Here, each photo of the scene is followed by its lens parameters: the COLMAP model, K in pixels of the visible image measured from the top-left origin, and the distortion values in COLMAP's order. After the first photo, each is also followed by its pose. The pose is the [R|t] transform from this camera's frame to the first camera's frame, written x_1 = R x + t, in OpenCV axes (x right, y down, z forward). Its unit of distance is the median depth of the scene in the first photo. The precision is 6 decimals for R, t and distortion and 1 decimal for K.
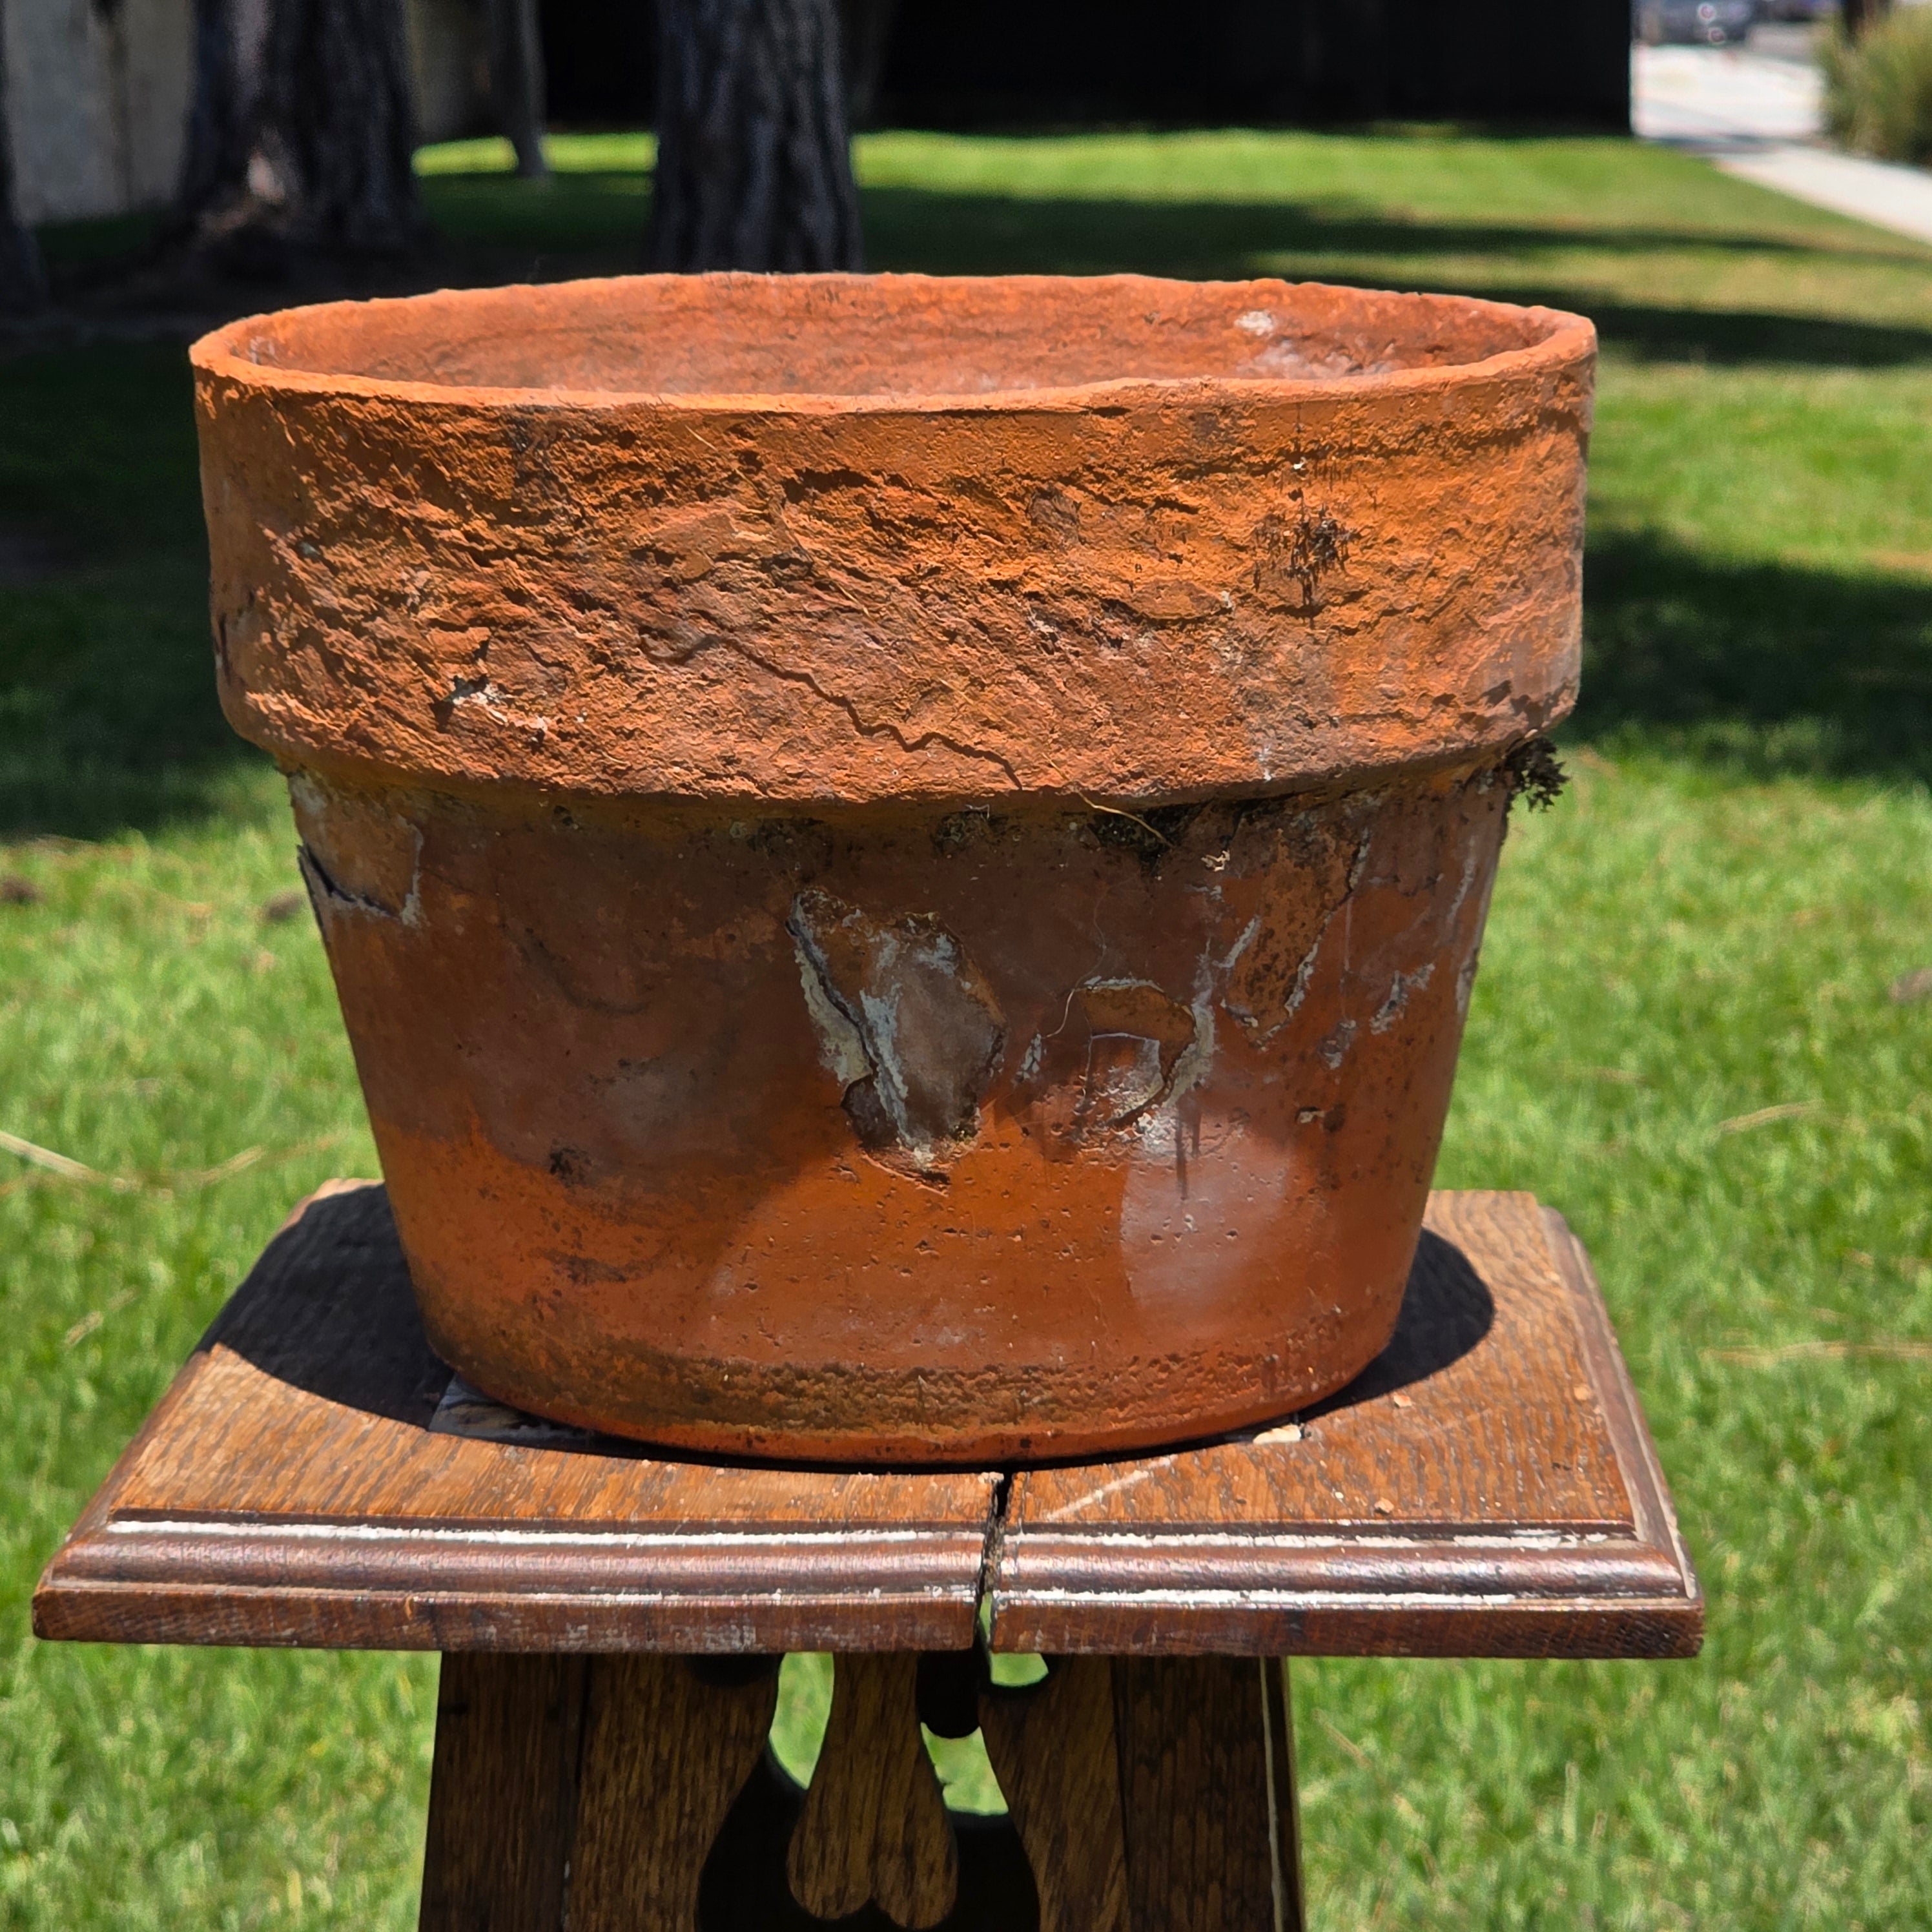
lens RADIAL K [[6103.3, 0, 968.5], [0, 6103.3, 861.6], [0, 0, 1]] dist [-1.020362, 17.336751]
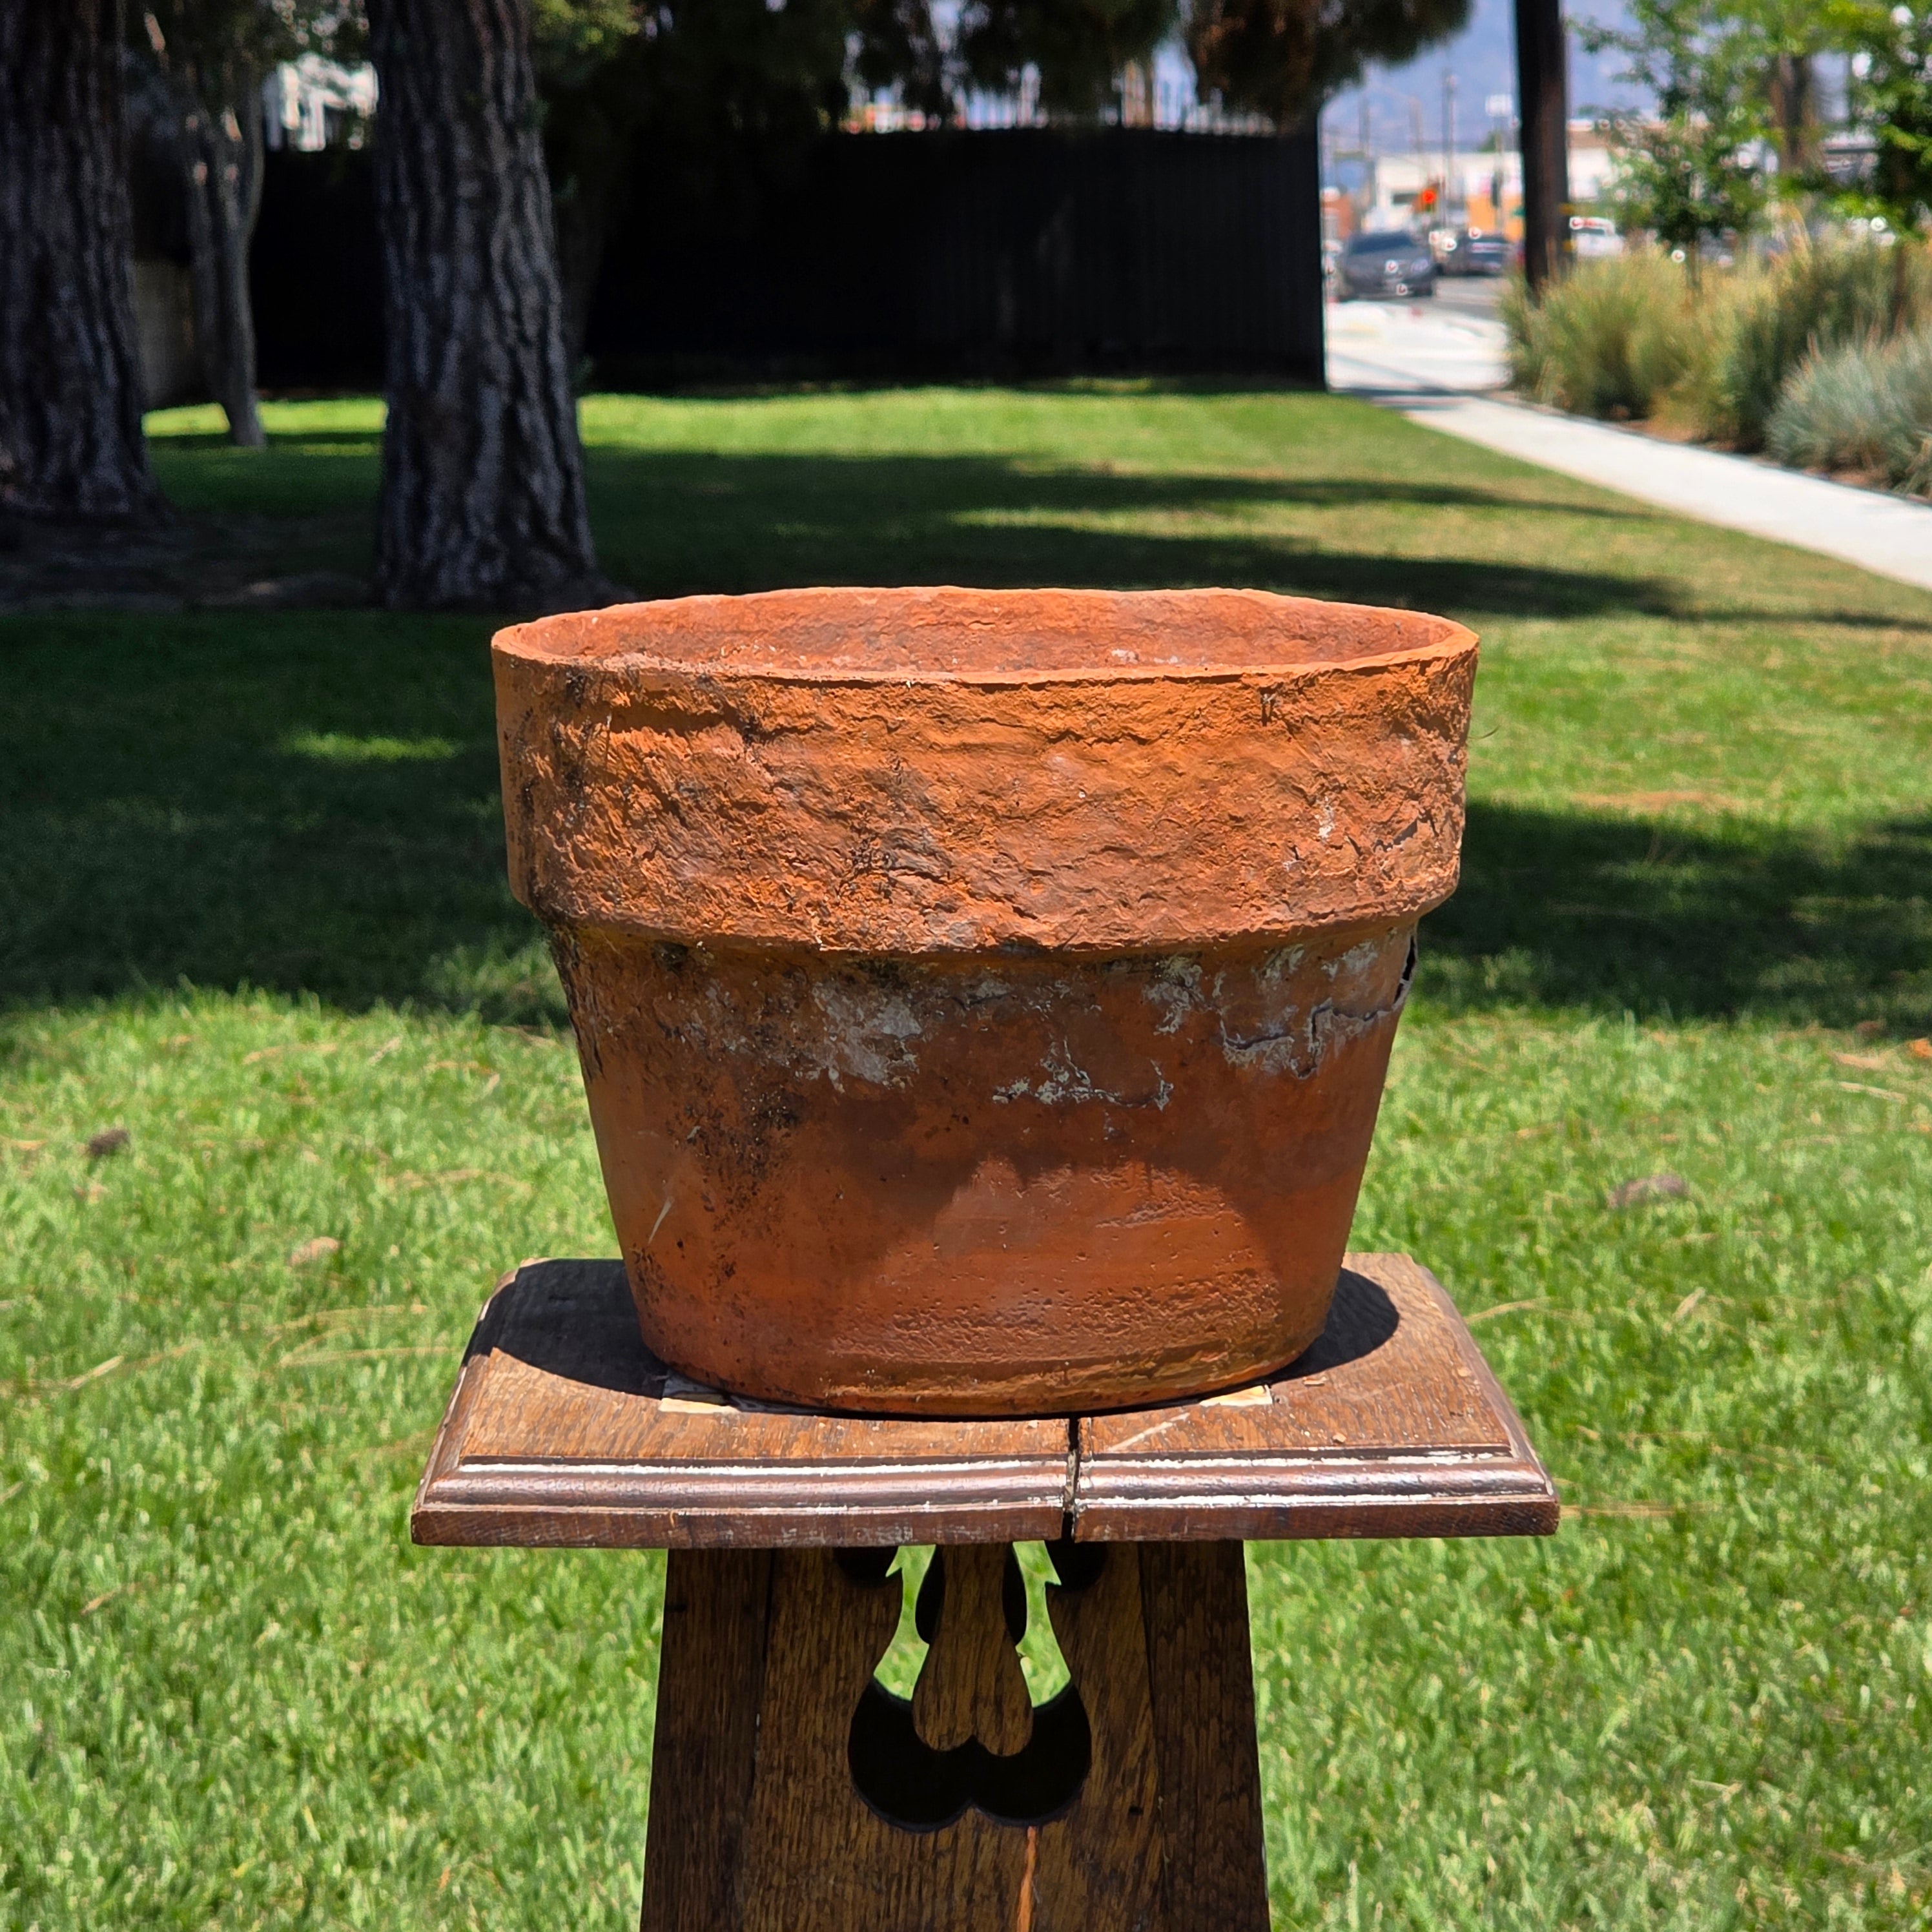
lens RADIAL K [[6056.3, 0, 1022.3], [0, 6056.3, 800.3], [0, 0, 1]] dist [-0.939185, 12.572078]
pose [[0.998198, -0.011497, 0.058886, -0.091078], [0.014535, 0.998571, -0.051435, 0.026236], [-0.058211, 0.052198, 0.996939, -0.447180]]
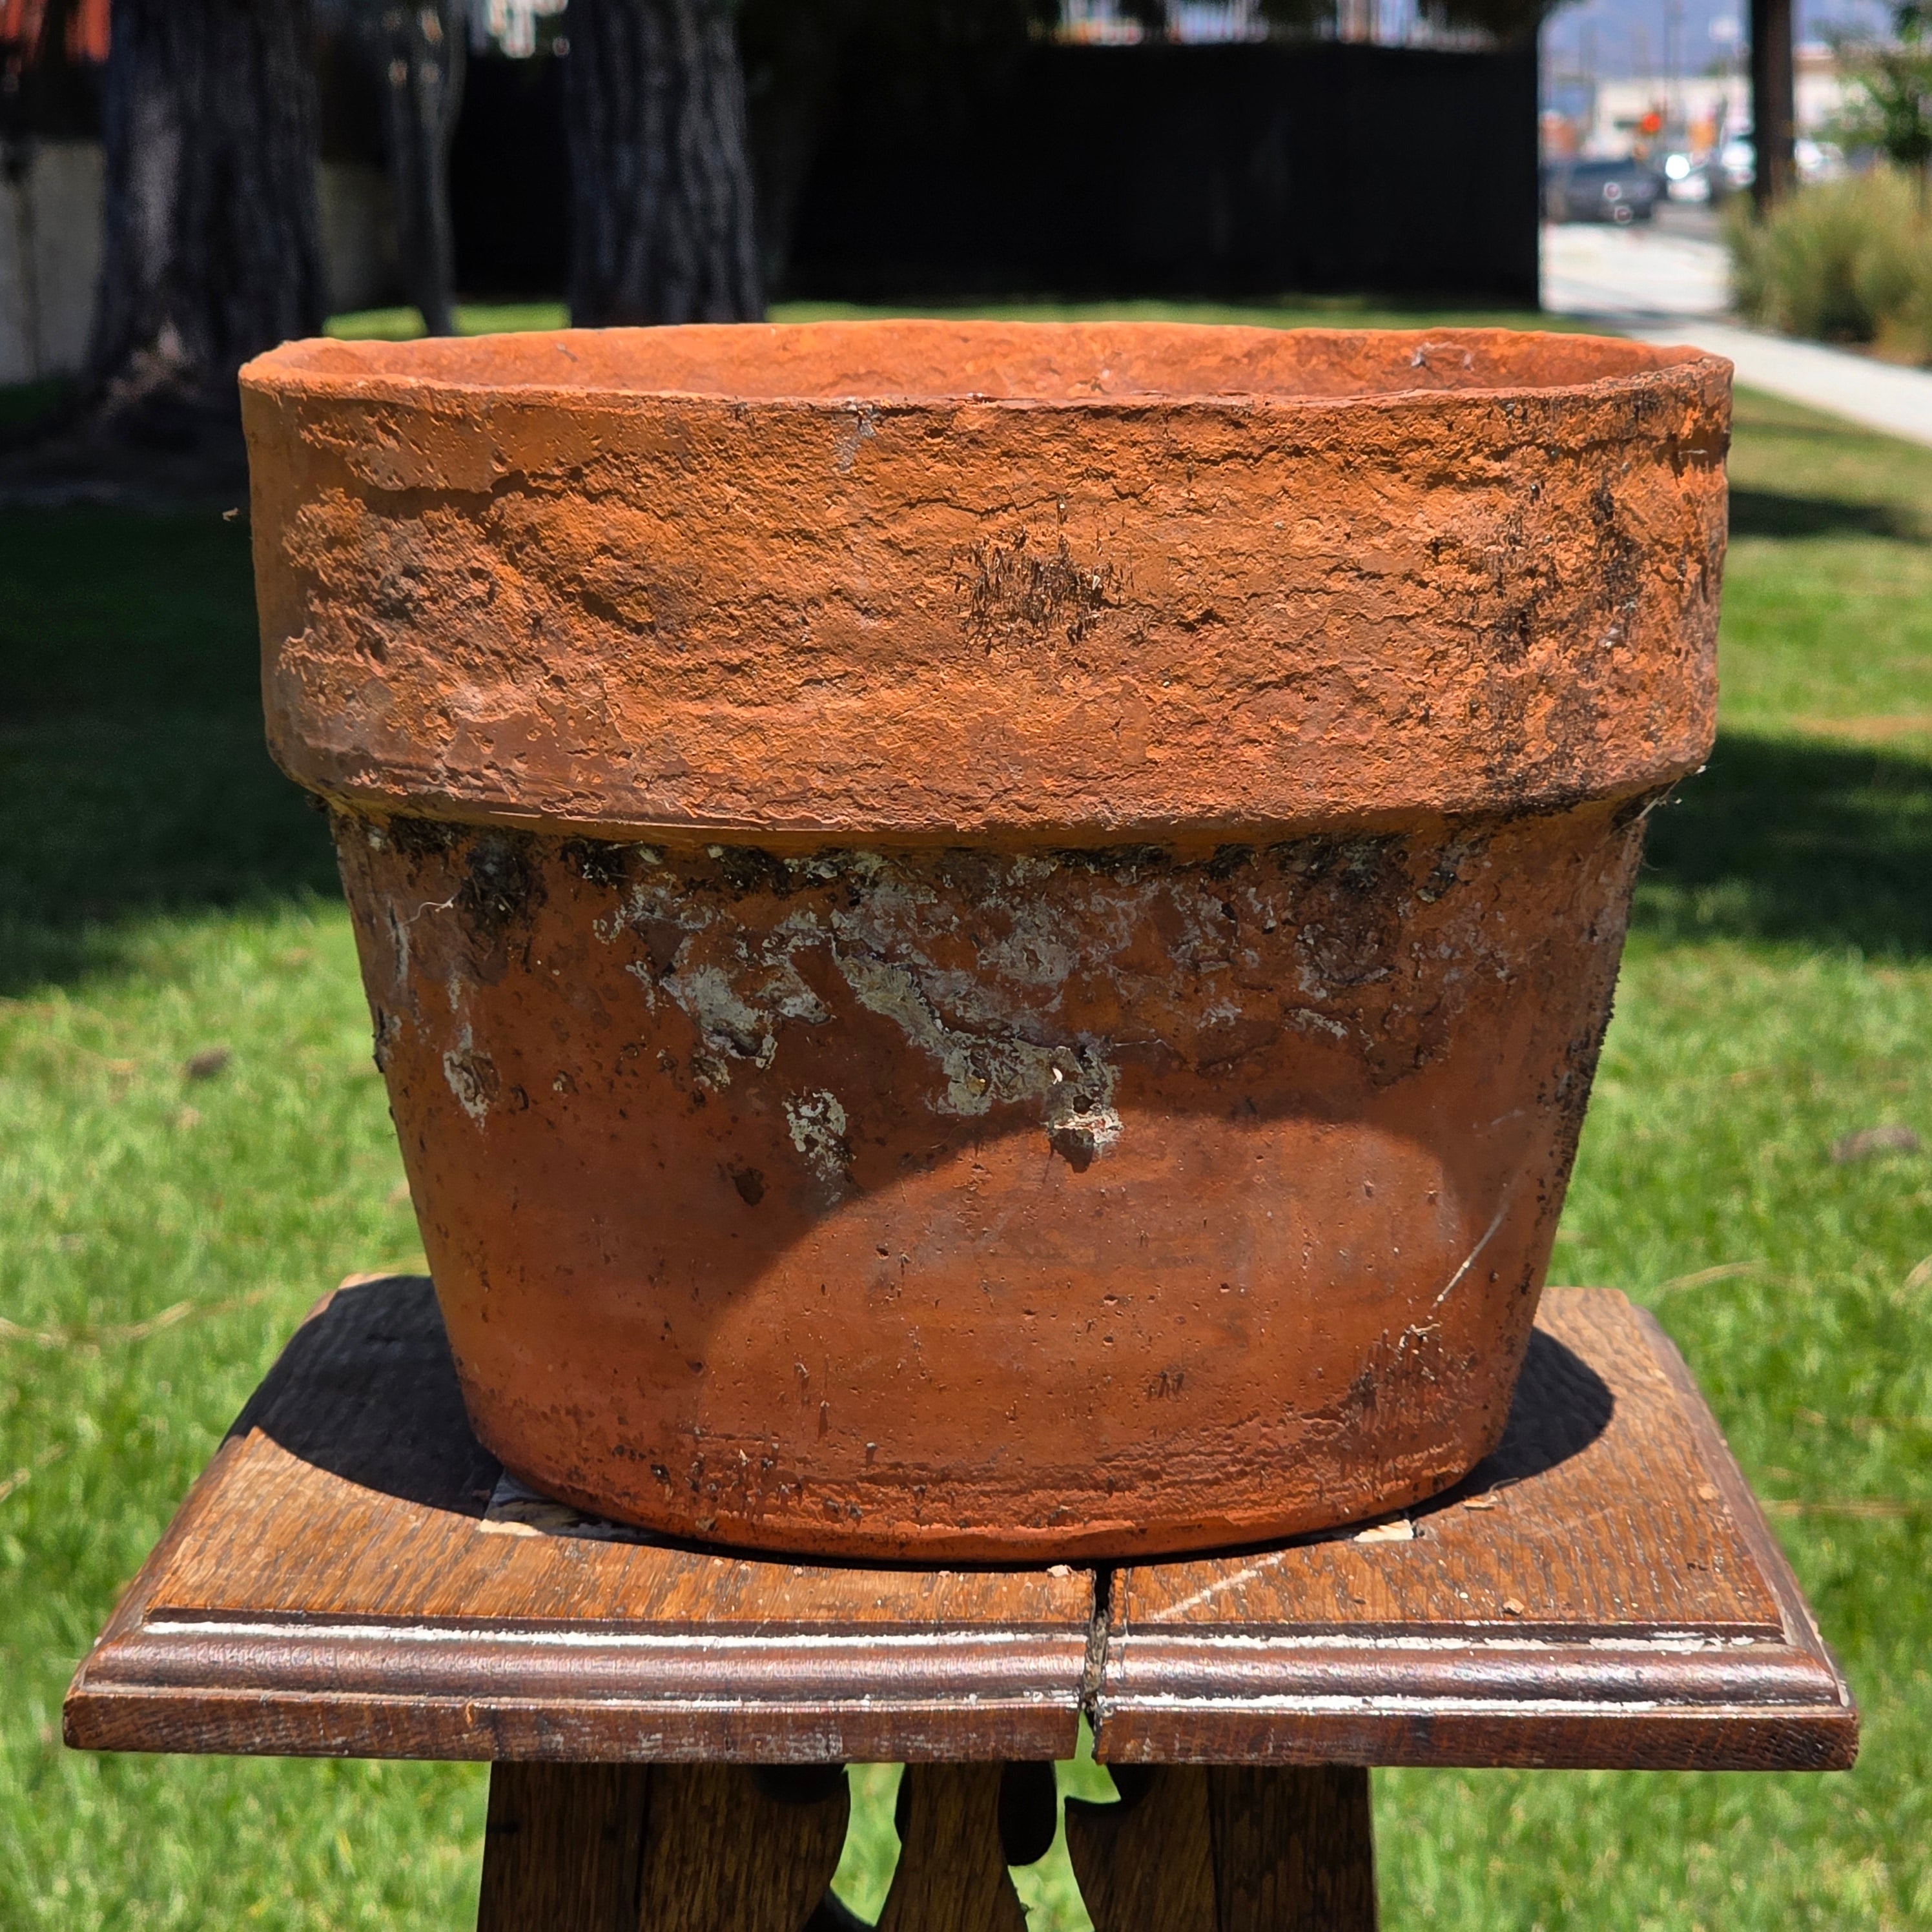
lens RADIAL K [[6088.3, 0, 966.0], [0, 6088.3, 966.0], [0, 0, 1]] dist [-0.876200, 15.357155]
pose [[0.999877, 0.003408, 0.015305, -0.030631], [-0.003231, 0.999928, -0.011568, 0.018665], [-0.015343, 0.011518, 0.999816, 0.066764]]
